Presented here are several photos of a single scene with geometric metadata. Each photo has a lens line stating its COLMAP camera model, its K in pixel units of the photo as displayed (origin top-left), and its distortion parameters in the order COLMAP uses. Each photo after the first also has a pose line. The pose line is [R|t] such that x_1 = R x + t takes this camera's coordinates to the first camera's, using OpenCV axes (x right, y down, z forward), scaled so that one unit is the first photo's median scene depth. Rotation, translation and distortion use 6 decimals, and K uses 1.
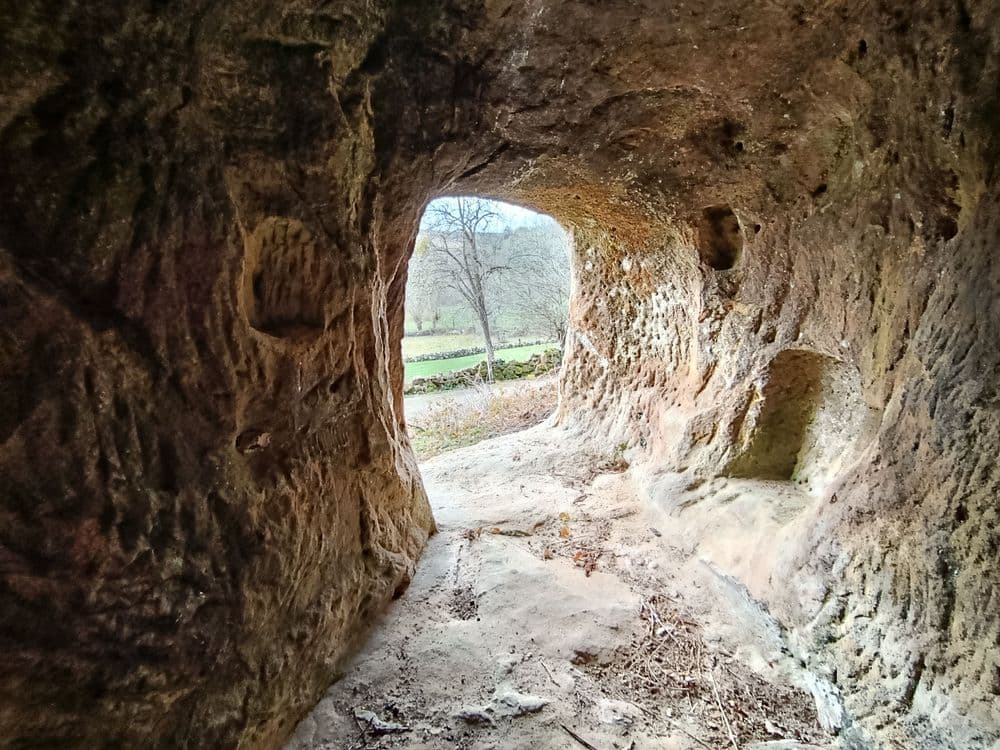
lens RADIAL K [[452.3, 0, 499.7], [0, 452.3, 373.5], [0, 0, 1]] dist [-0.001853, 0.002472]
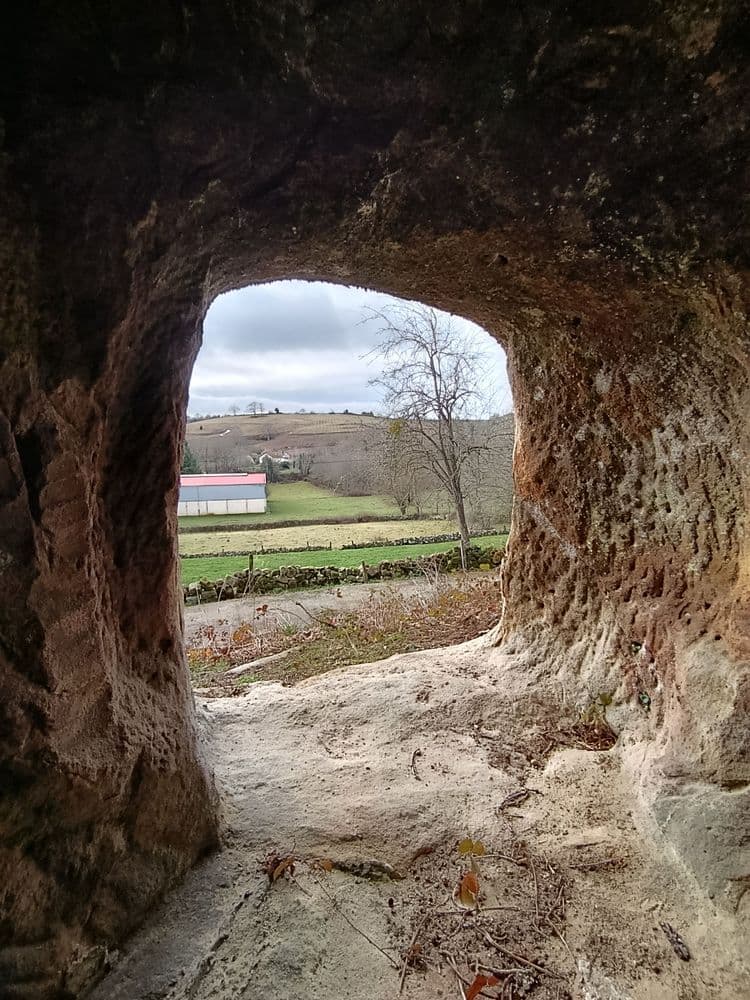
lens RADIAL K [[452.3, 0, 374.0], [0, 452.3, 499.9], [0, 0, 1]] dist [-0.001853, 0.002472]
pose [[0.970199, 0.016172, -0.241769, 0.132954], [-0.047341, 0.991193, -0.123674, -0.004457], [0.237639, 0.131434, 0.962420, 0.373854]]
